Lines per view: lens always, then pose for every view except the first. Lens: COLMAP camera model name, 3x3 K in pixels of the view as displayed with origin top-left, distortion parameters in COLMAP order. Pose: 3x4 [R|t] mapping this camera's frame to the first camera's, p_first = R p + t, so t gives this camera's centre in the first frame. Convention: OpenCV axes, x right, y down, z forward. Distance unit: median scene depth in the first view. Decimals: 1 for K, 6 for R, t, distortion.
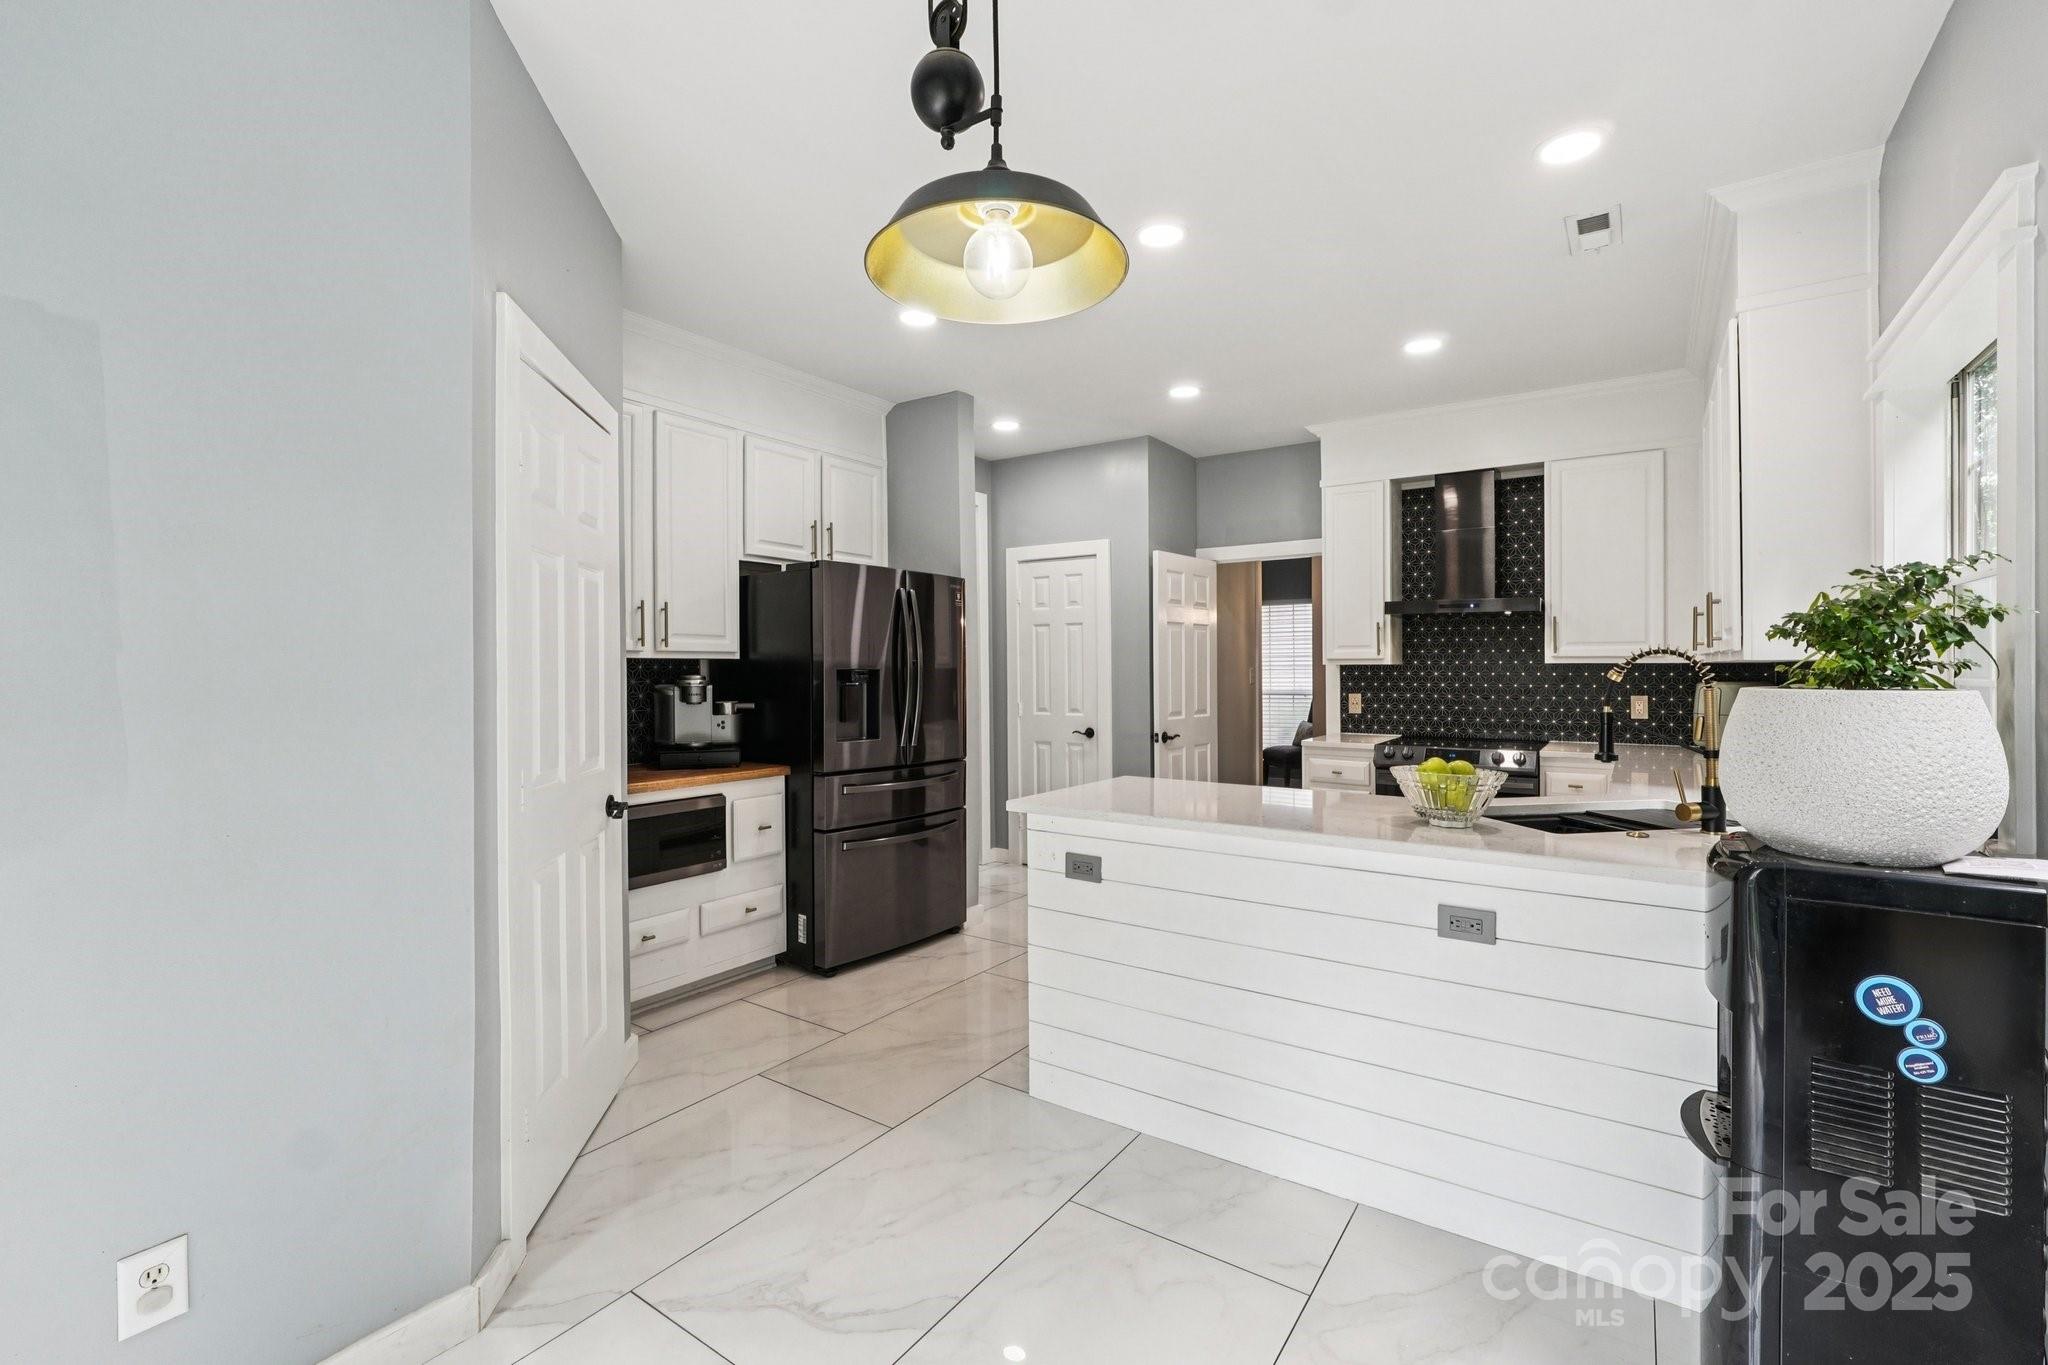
lens RADIAL K [[876.8, 0, 1024.8], [0, 876.8, 677.3], [0, 0, 1]] dist [-0.021277, 0.007551]
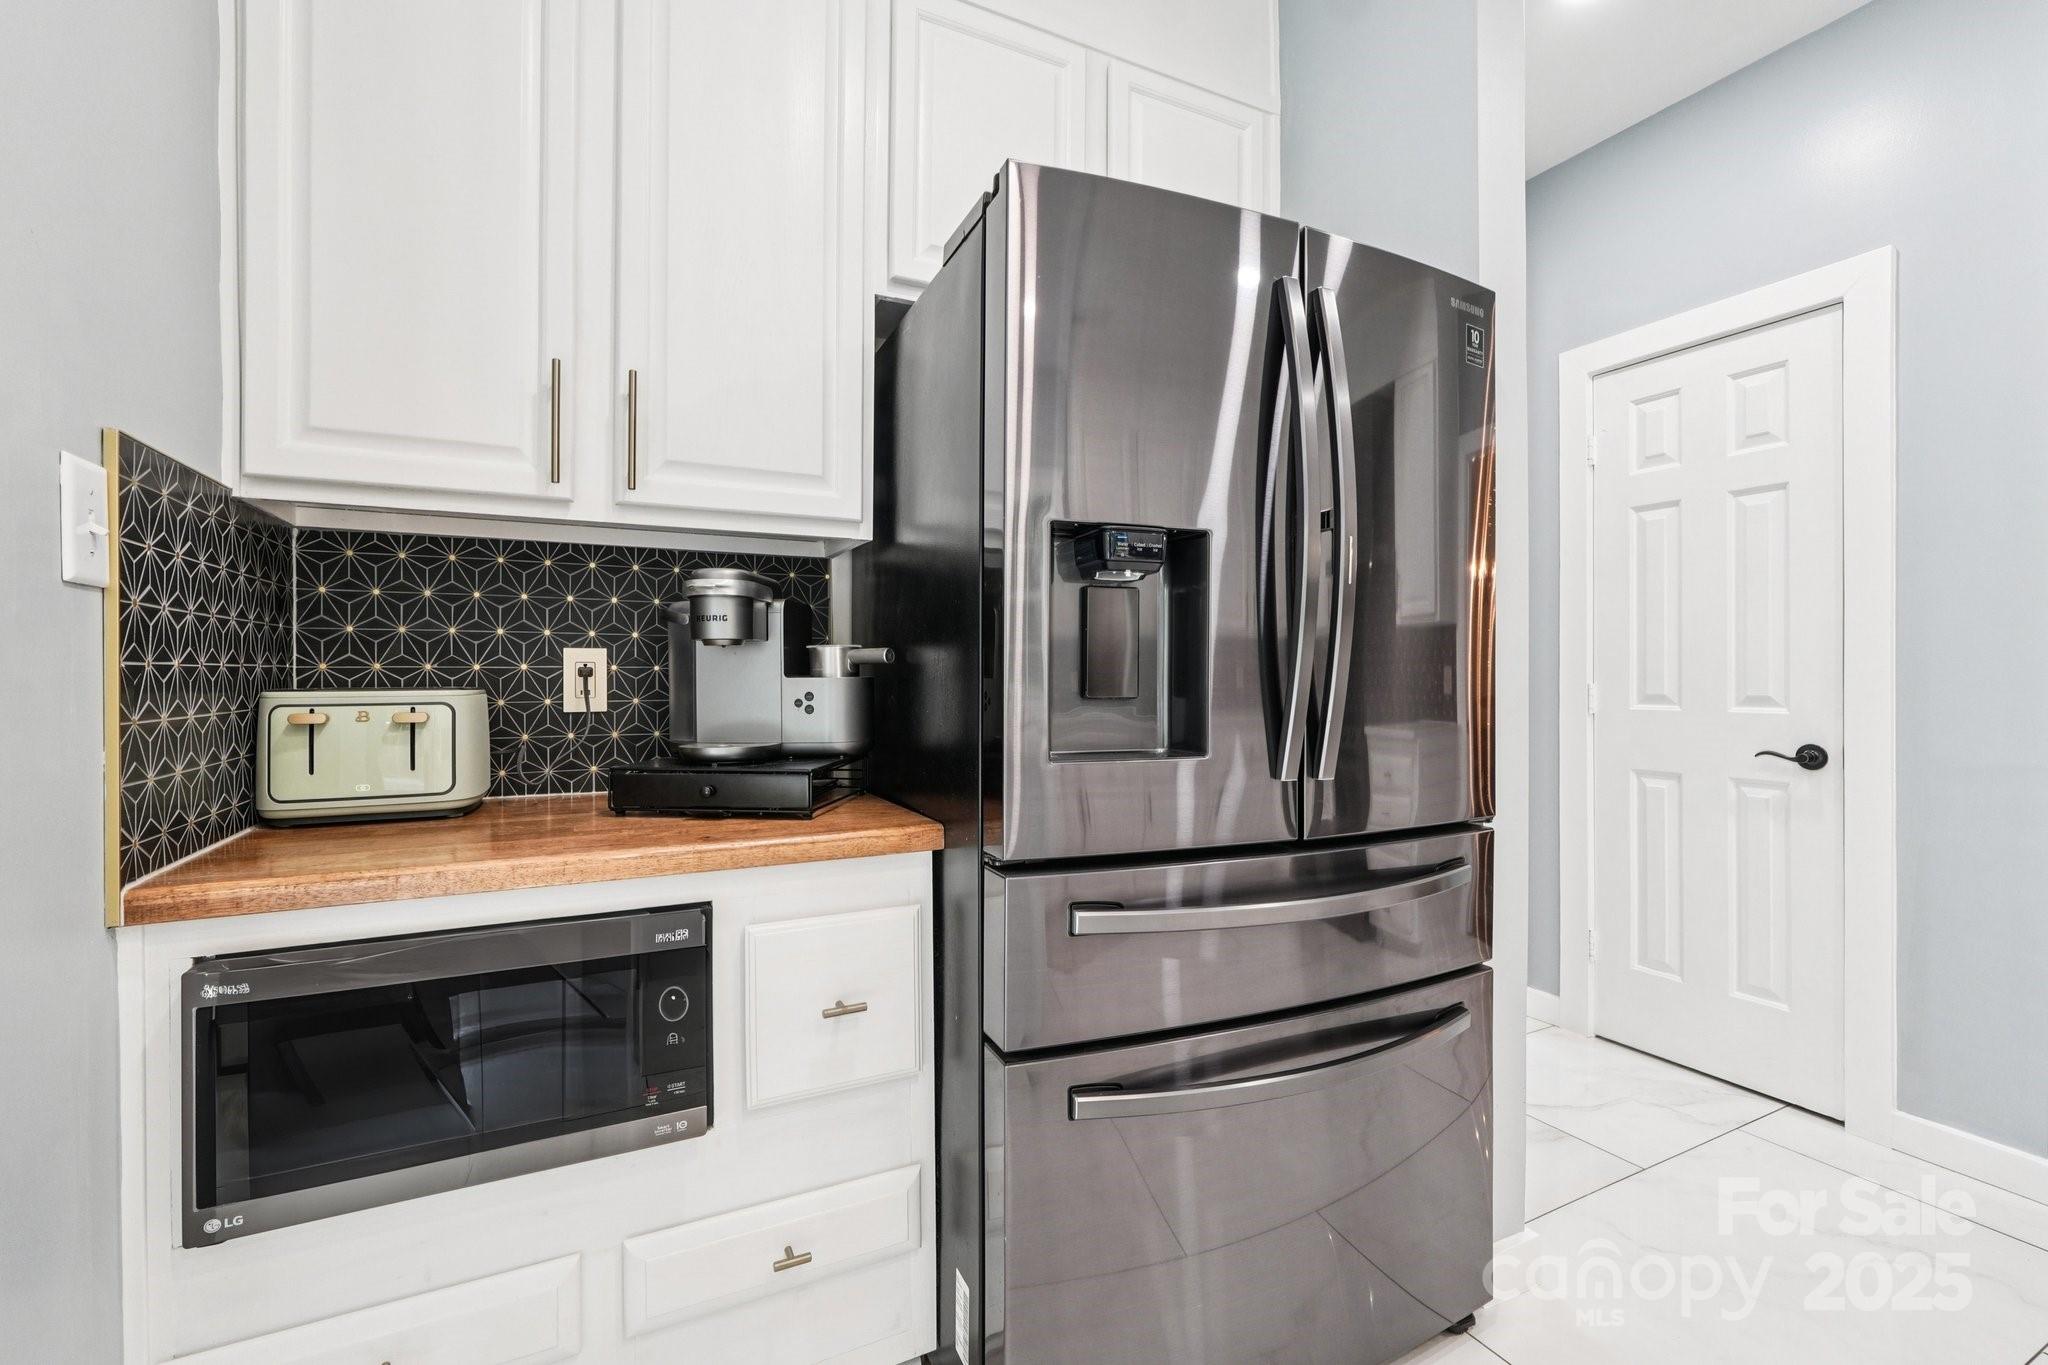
lens RADIAL K [[876.8, 0, 1024.8], [0, 876.8, 677.3], [0, 0, 1]] dist [-0.021277, 0.007551]
pose [[0.878918, 0.003813, -0.476959, -0.075829], [-0.005884, 0.999979, -0.002849, 0.043447], [0.476937, 0.005310, 0.878921, 0.697513]]
